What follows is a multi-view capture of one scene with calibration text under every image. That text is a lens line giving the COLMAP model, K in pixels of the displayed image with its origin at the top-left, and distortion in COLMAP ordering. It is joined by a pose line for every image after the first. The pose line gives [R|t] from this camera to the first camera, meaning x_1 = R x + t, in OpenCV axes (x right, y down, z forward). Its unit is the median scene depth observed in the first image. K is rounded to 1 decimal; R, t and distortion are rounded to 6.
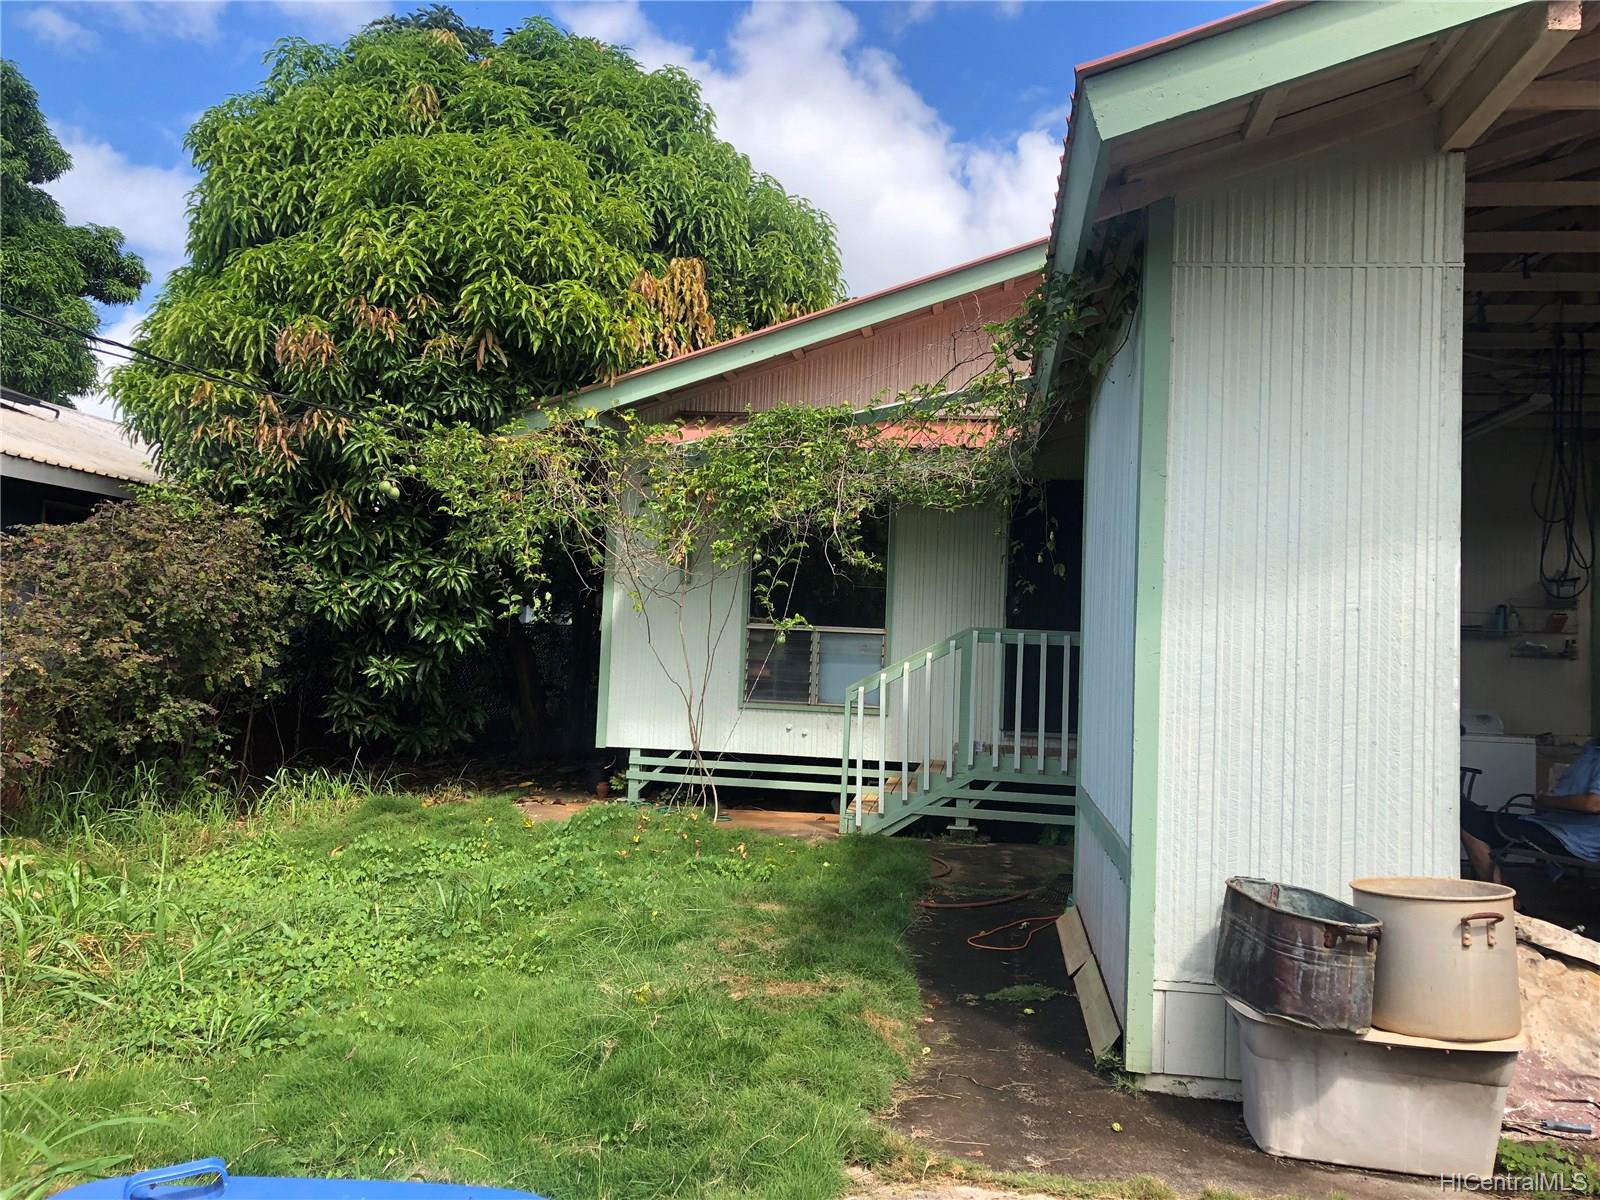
lens RADIAL K [[1302.5, 0, 797.3], [0, 1302.5, 597.6], [0, 0, 1]] dist [-0.040276, -0.002495]
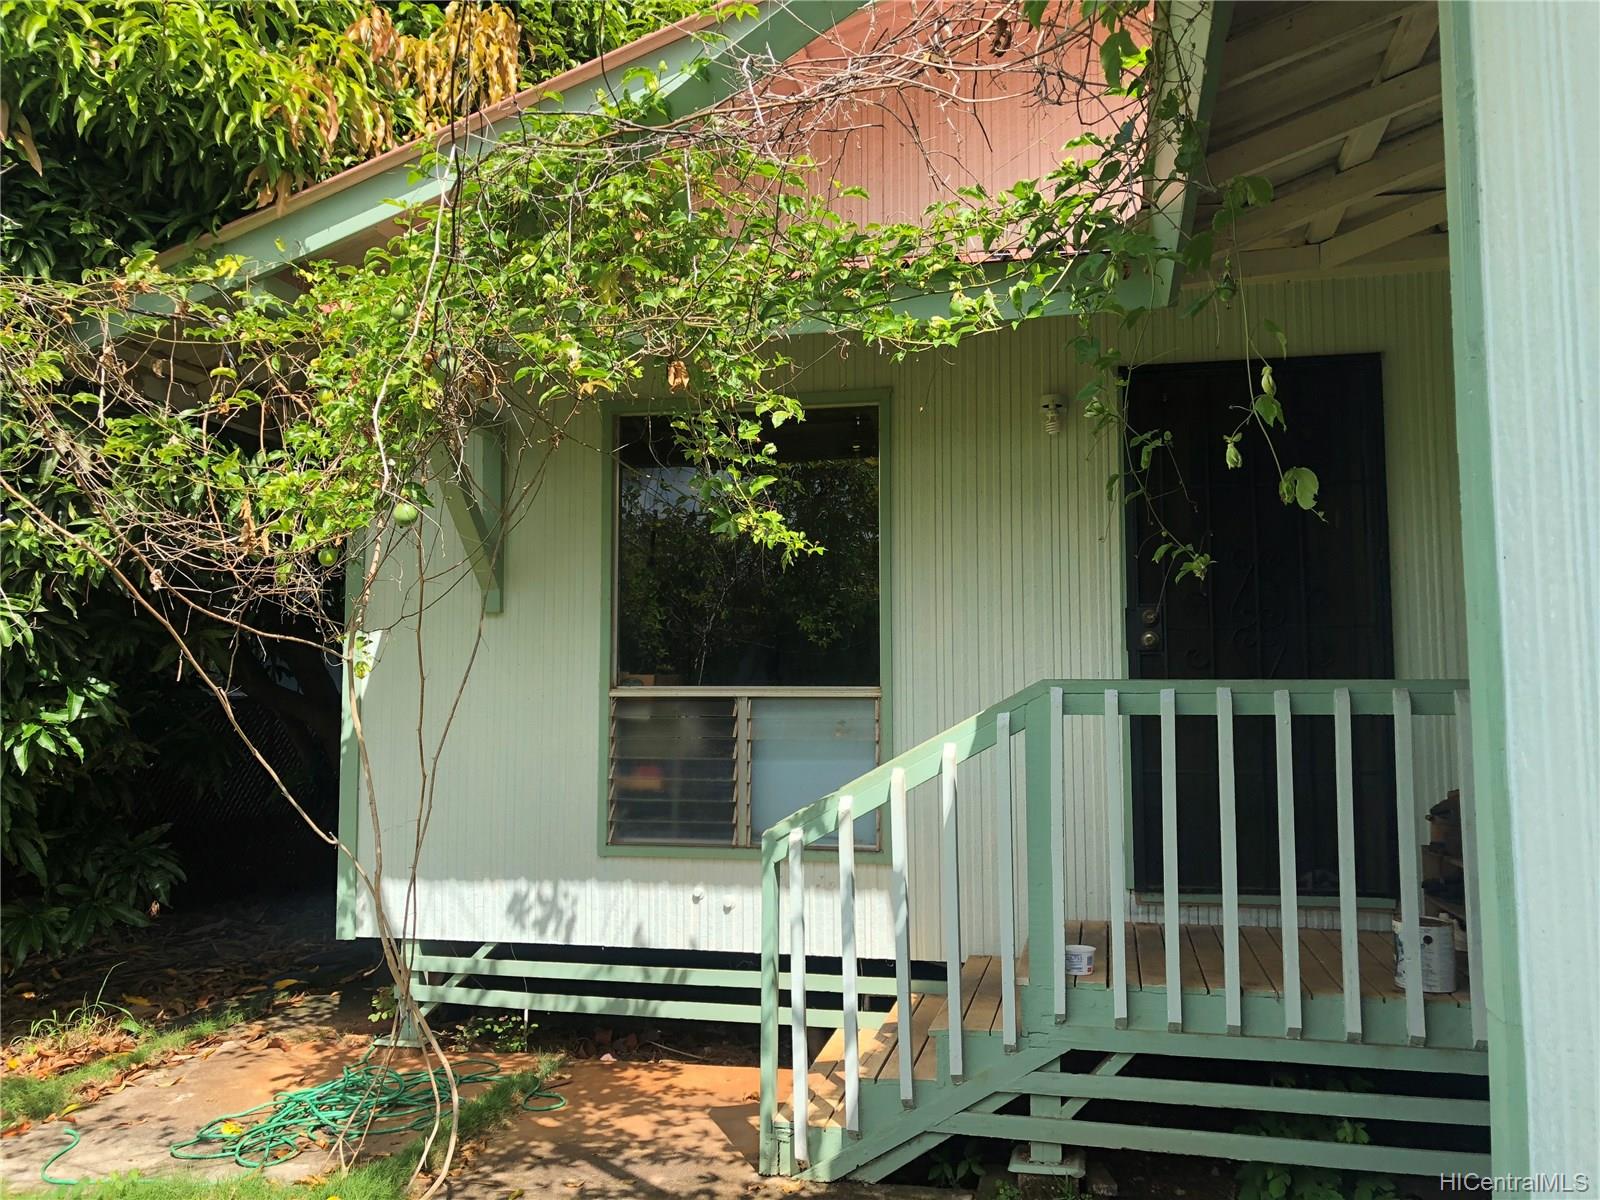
lens RADIAL K [[1302.5, 0, 846.1], [0, 1302.5, 609.1], [0, 0, 1]] dist [-0.040276, -0.002495]
pose [[0.997581, -0.048096, -0.050190, 0.083534], [0.046827, 0.998560, -0.026177, 0.007413], [0.051377, 0.023764, 0.998397, 0.527241]]
